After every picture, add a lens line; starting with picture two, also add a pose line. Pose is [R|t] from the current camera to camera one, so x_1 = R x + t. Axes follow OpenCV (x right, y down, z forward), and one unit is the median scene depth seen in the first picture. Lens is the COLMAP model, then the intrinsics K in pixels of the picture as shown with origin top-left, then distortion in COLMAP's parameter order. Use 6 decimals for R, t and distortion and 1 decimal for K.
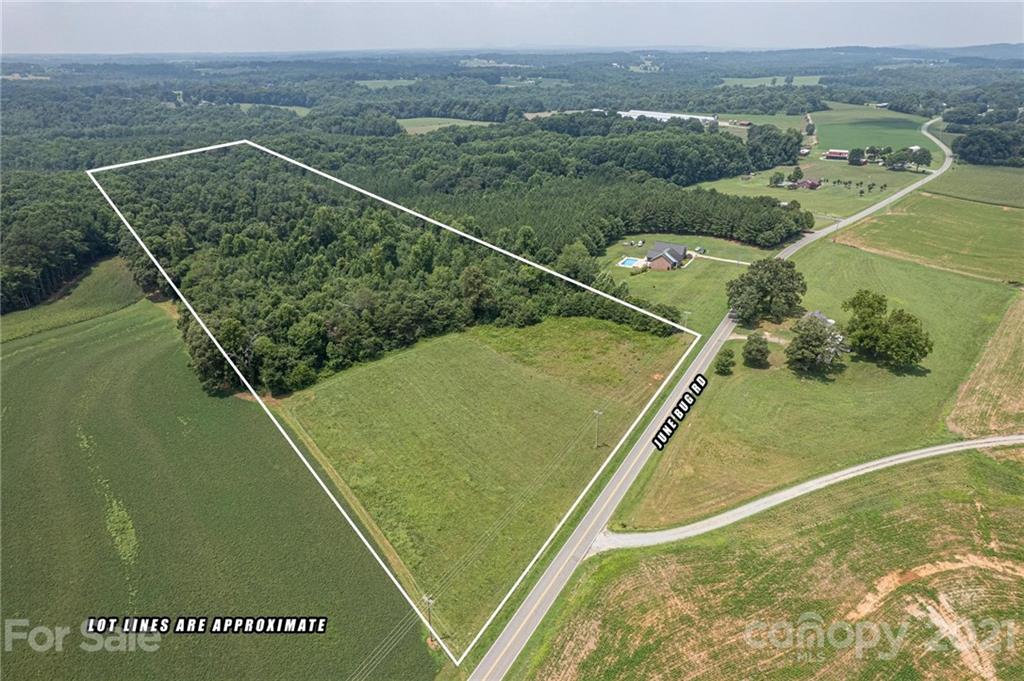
lens RADIAL K [[655.8, 0, 511.5], [0, 655.8, 338.2], [0, 0, 1]] dist [-0.073999, 0.066965]
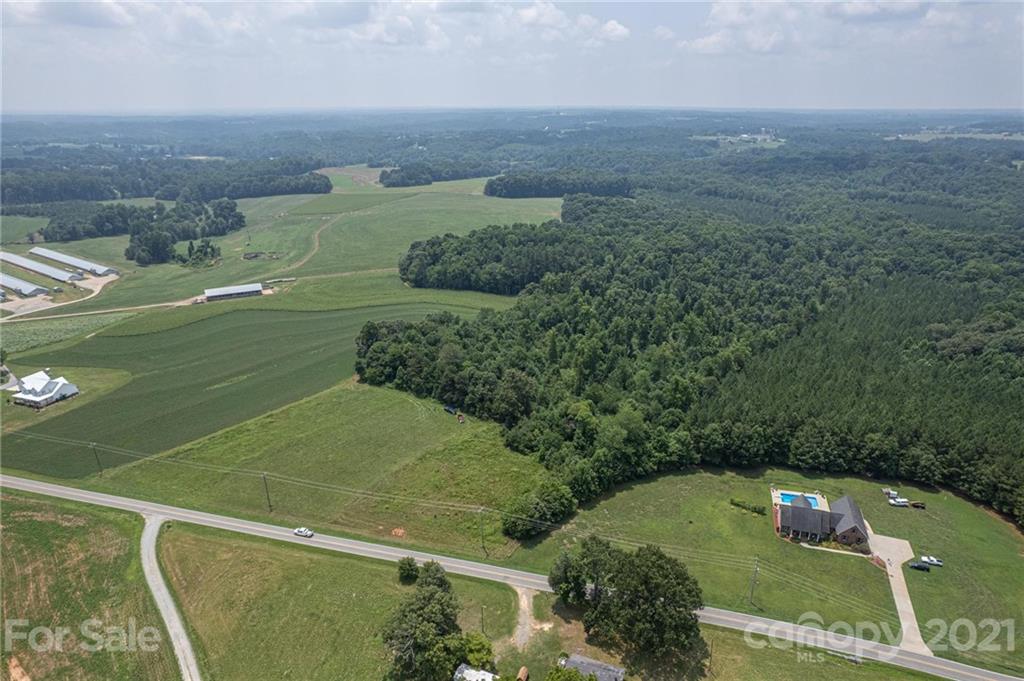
lens RADIAL K [[655.8, 0, 512.6], [0, 655.8, 339.7], [0, 0, 1]] dist [-0.073999, 0.066965]
pose [[0.233461, 0.337753, -0.911822, 1.214403], [-0.400957, 0.887739, 0.226172, -0.543565], [0.885850, 0.312799, 0.342677, 0.912513]]
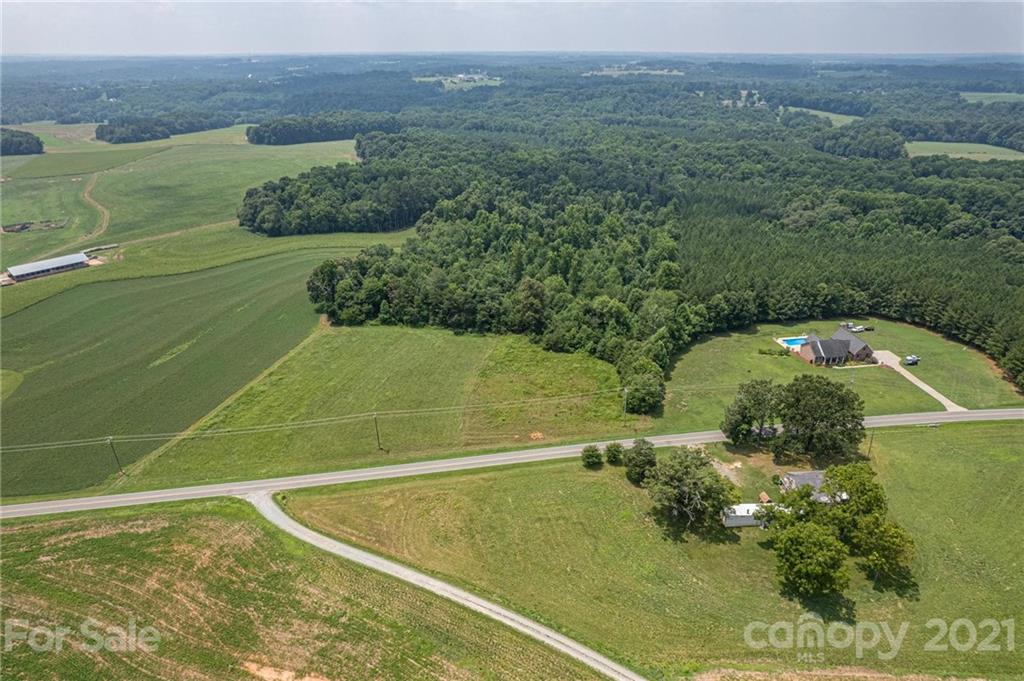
lens RADIAL K [[655.8, 0, 512.1], [0, 655.8, 340.7], [0, 0, 1]] dist [-0.073999, 0.066965]
pose [[0.626788, 0.324801, -0.708266, 0.980301], [-0.322764, 0.935554, 0.143398, -0.223495], [0.709197, 0.138723, 0.691228, 0.402130]]
